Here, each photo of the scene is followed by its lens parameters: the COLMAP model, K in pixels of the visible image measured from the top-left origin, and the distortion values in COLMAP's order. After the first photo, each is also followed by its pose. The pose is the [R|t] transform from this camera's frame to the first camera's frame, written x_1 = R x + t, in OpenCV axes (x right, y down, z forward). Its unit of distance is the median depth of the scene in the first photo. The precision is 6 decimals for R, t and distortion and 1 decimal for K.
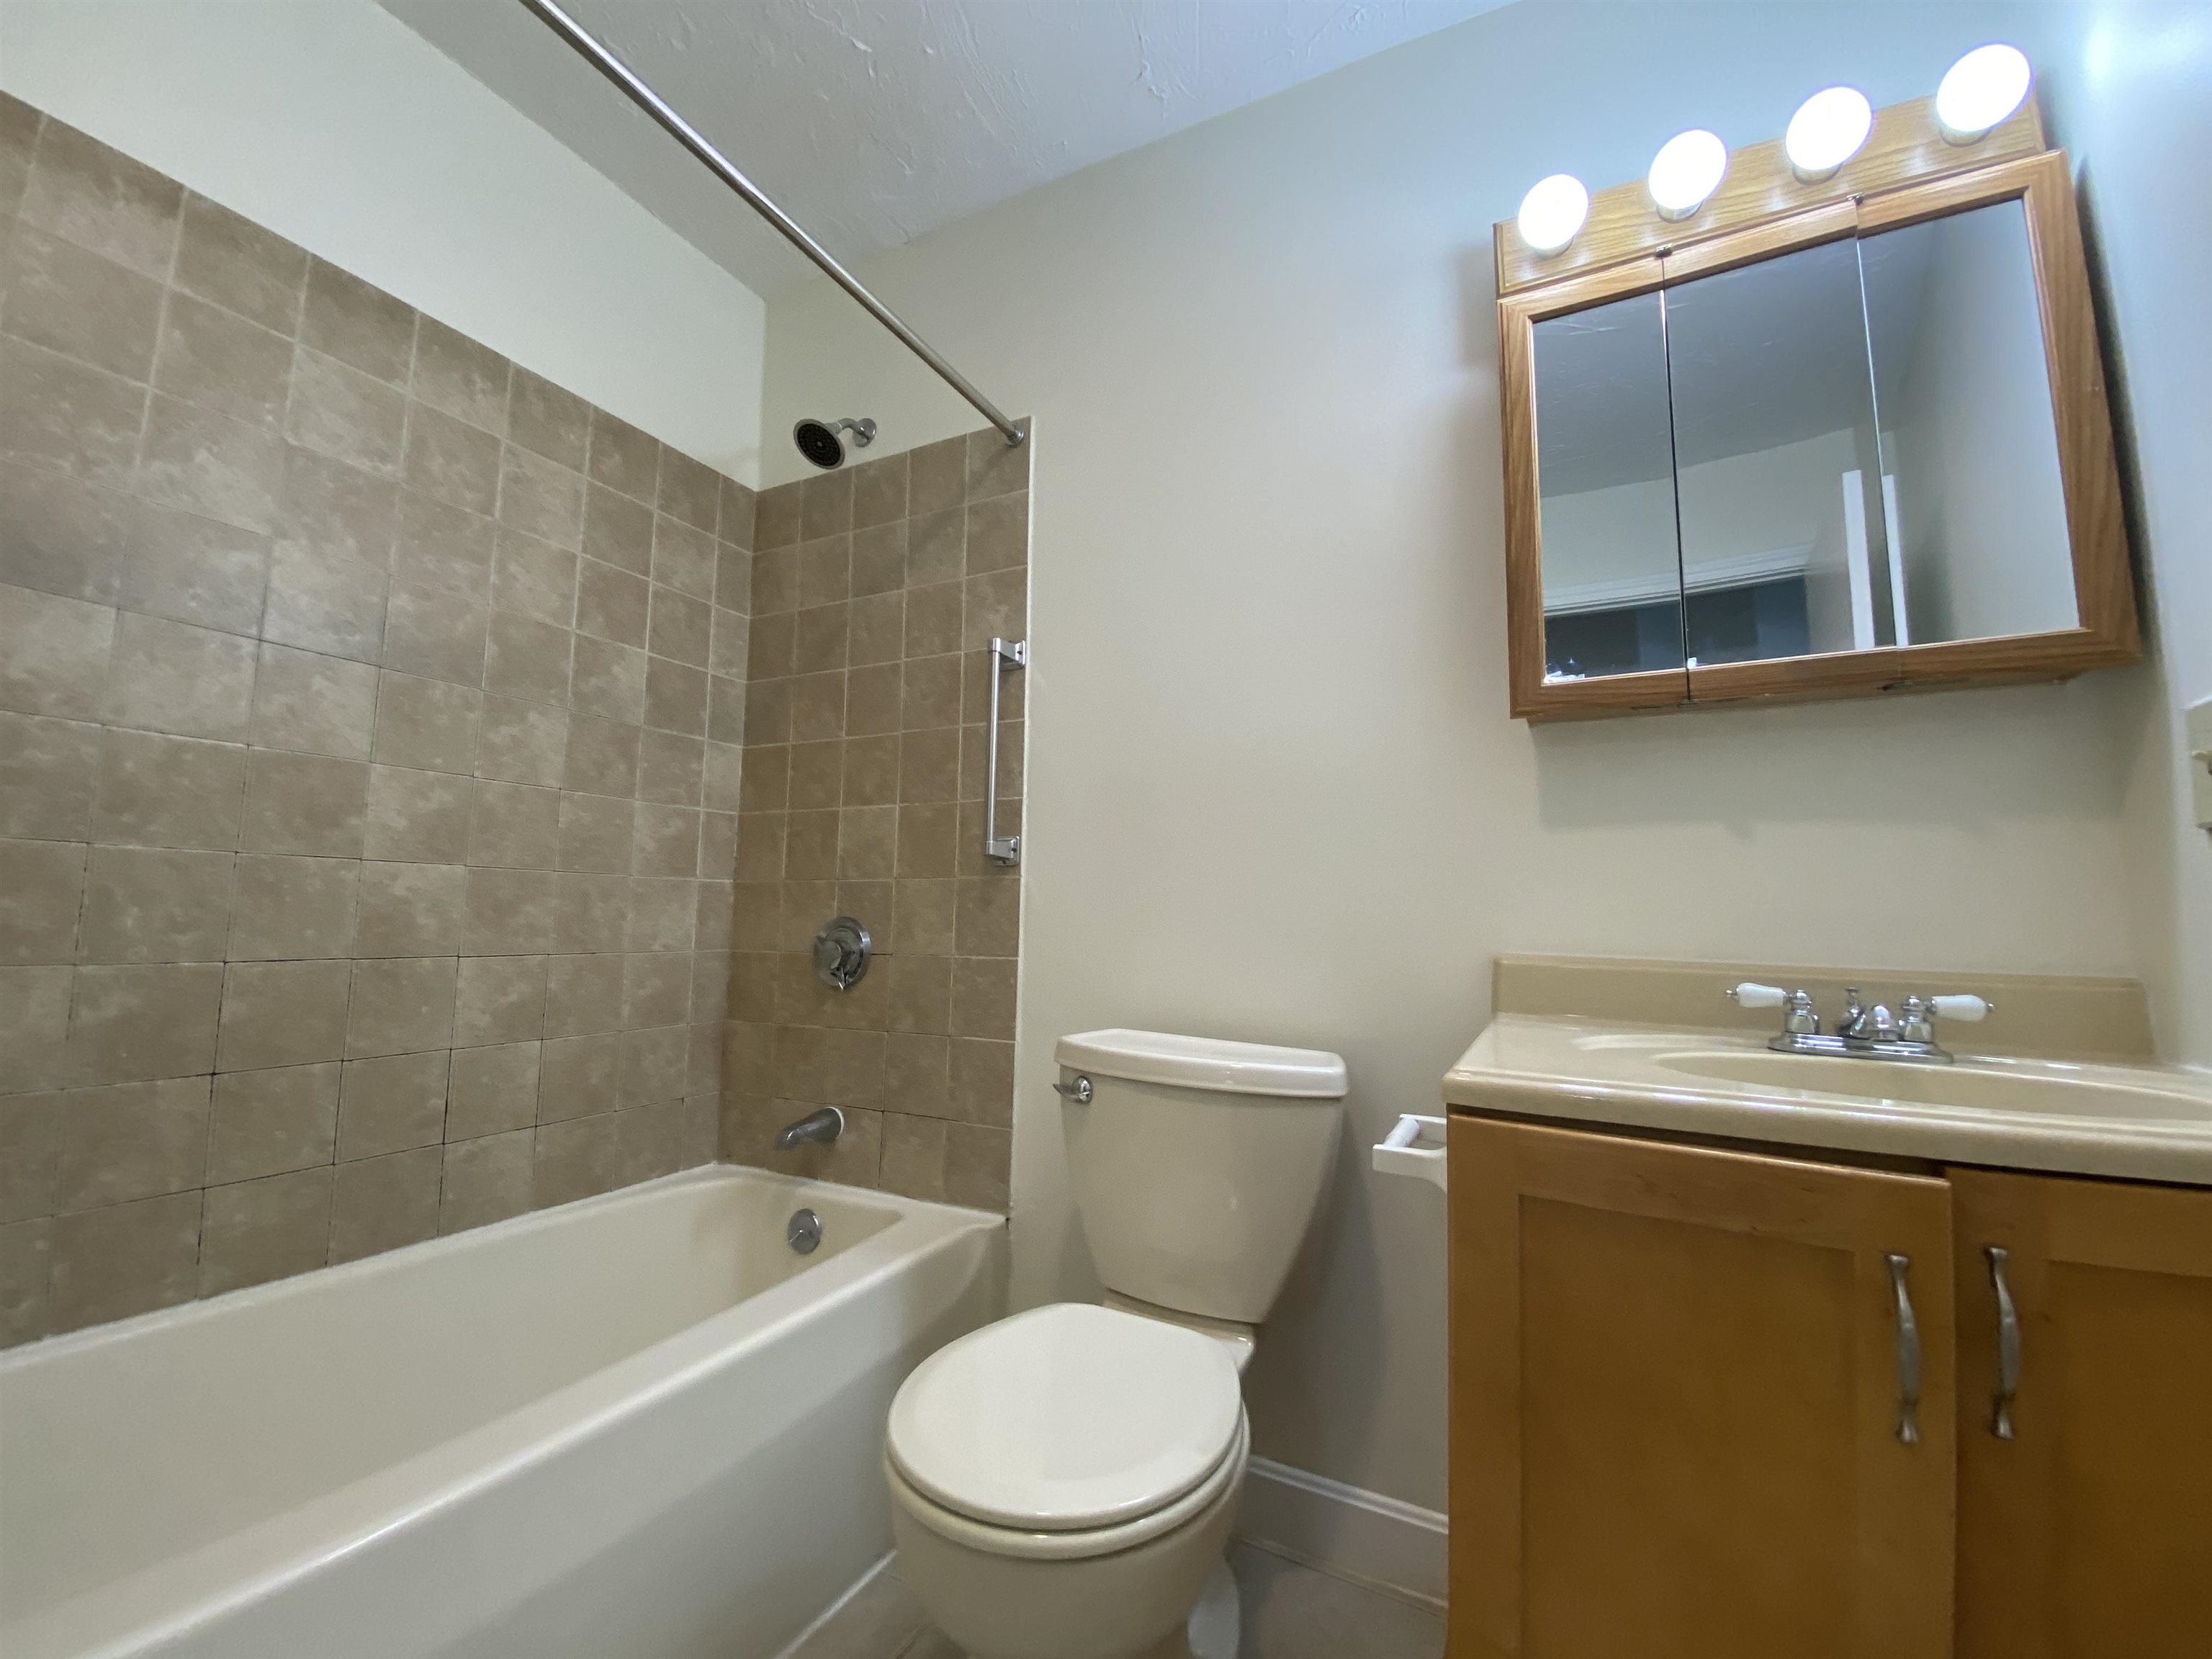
lens RADIAL K [[897.9, 0, 1097.1], [0, 897.9, 816.9], [0, 0, 1]] dist [0.027668, -0.020582]
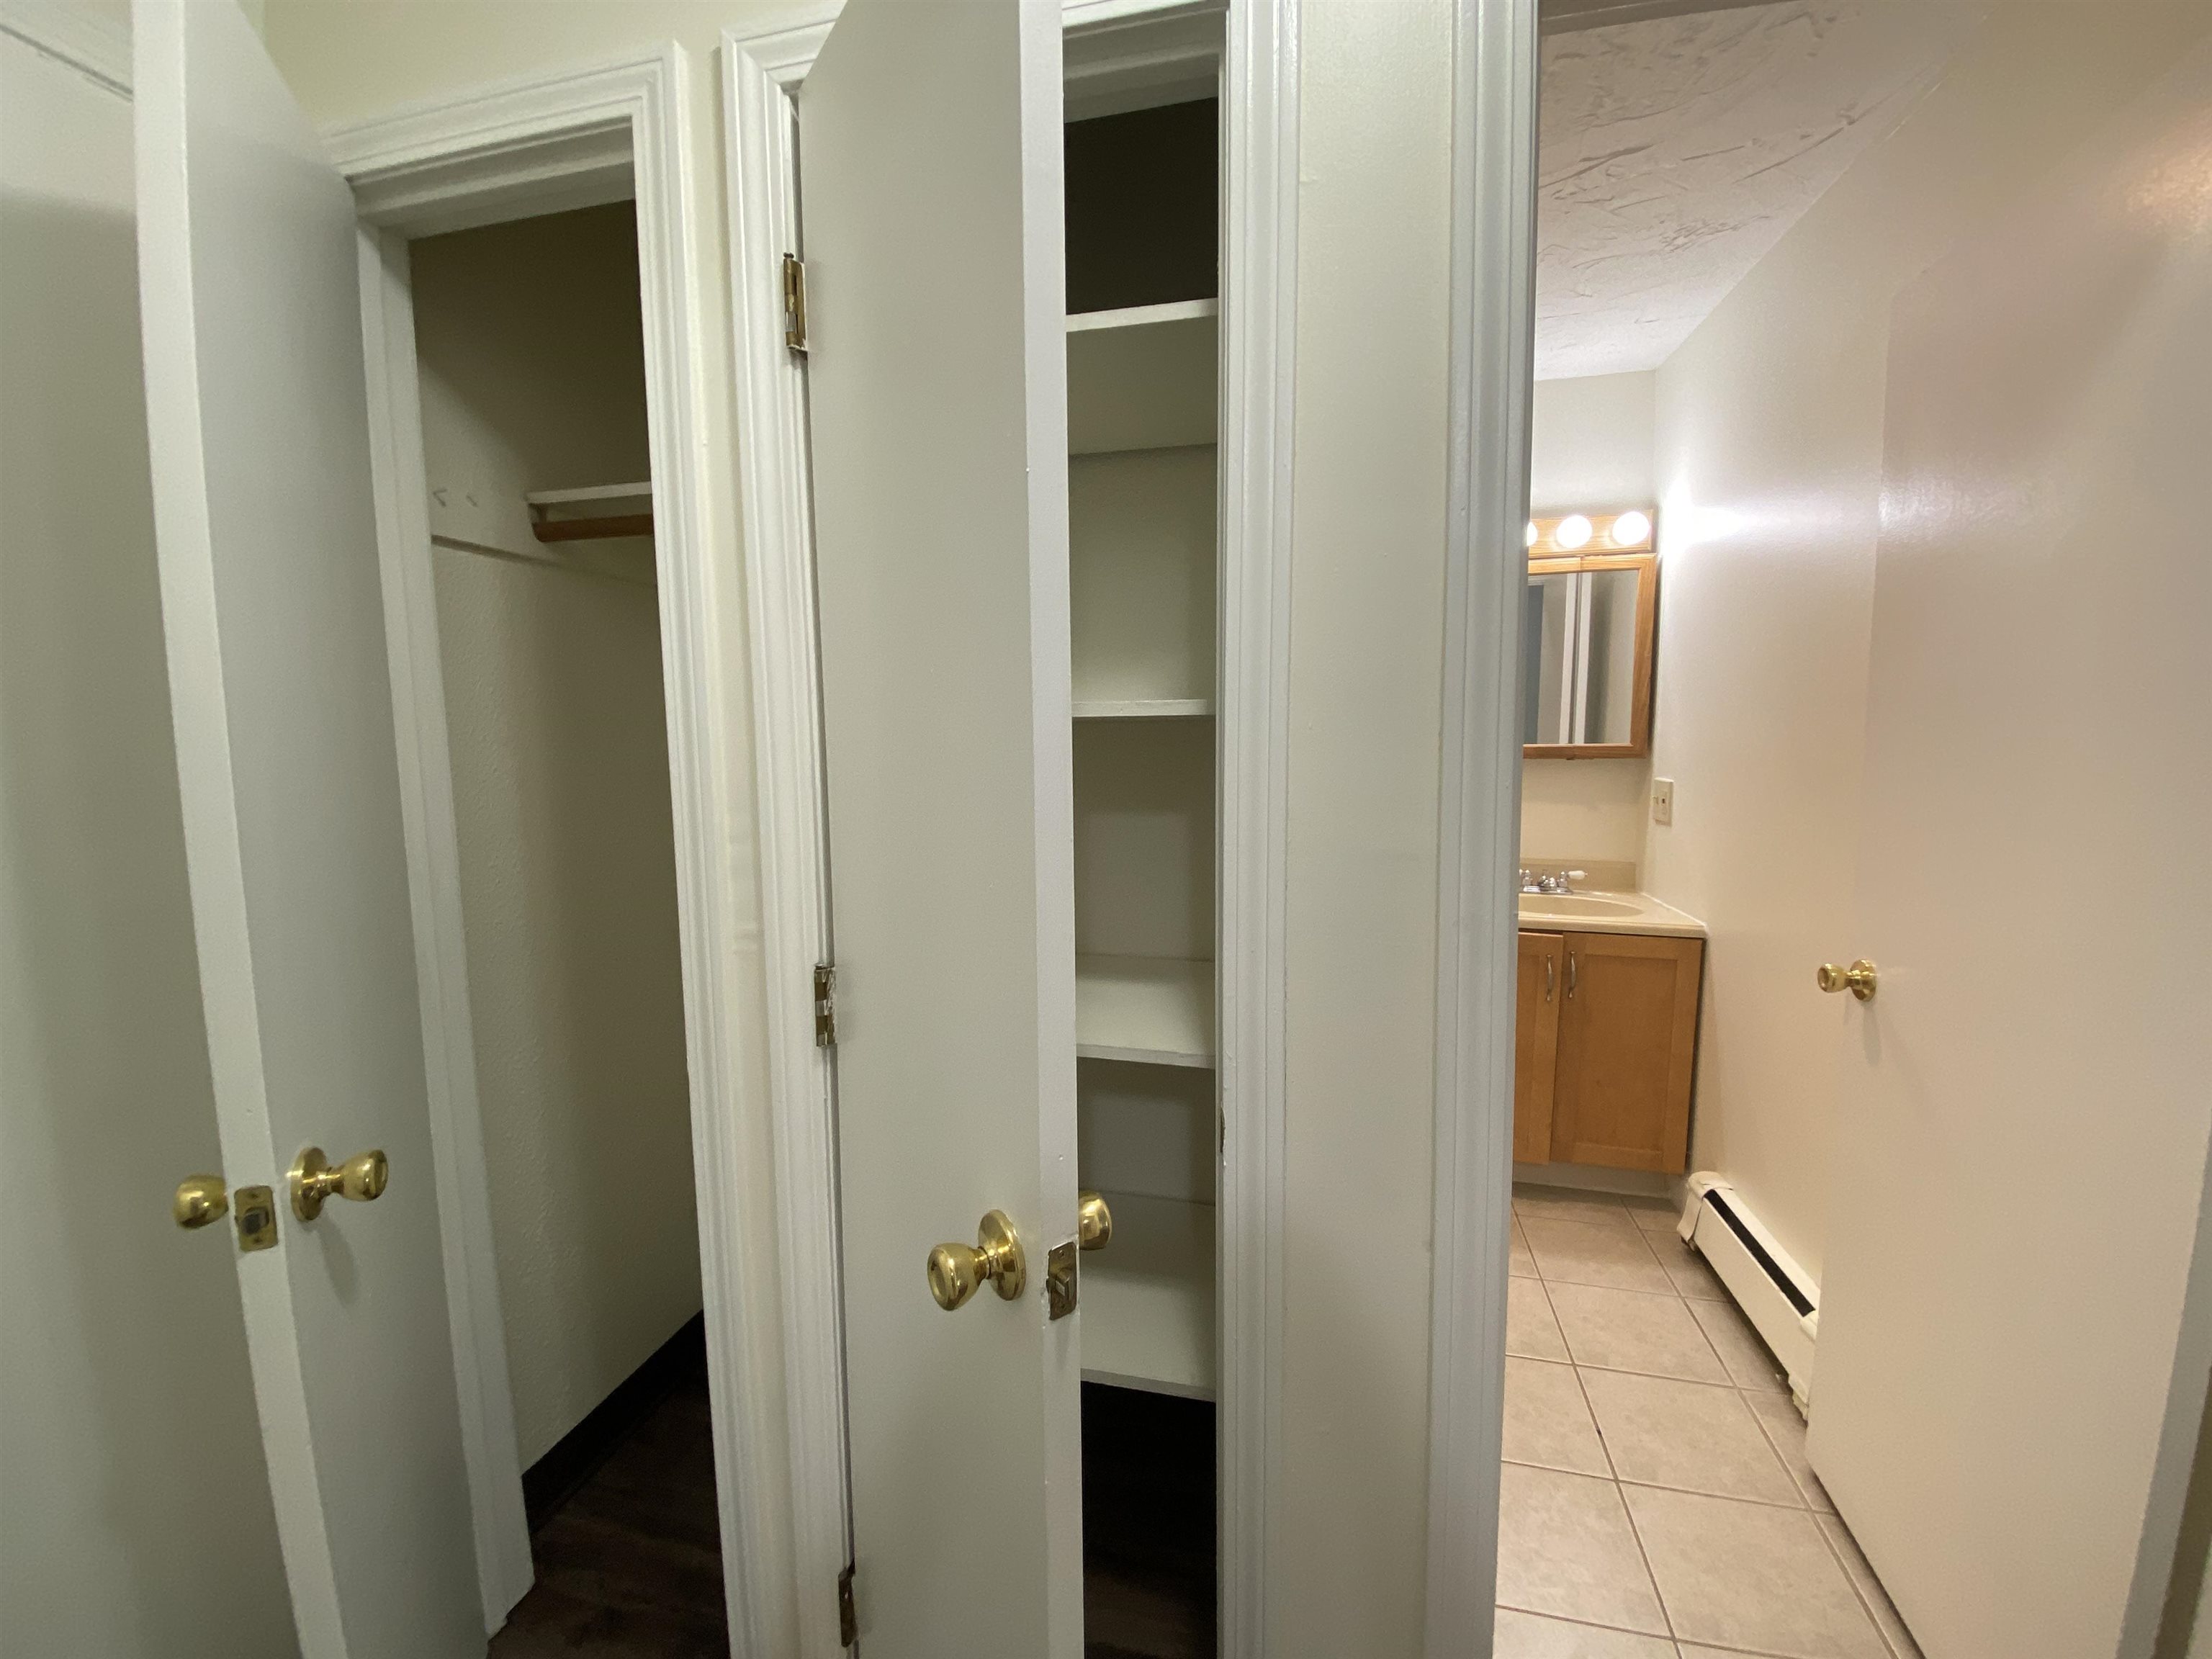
lens RADIAL K [[897.9, 0, 1097.1], [0, 897.9, 816.9], [0, 0, 1]] dist [0.027668, -0.020582]
pose [[0.970959, -0.040803, 0.235741, -1.144118], [-0.008163, 0.979126, 0.203090, -0.523563], [-0.239107, -0.199117, 0.950358, -1.270447]]
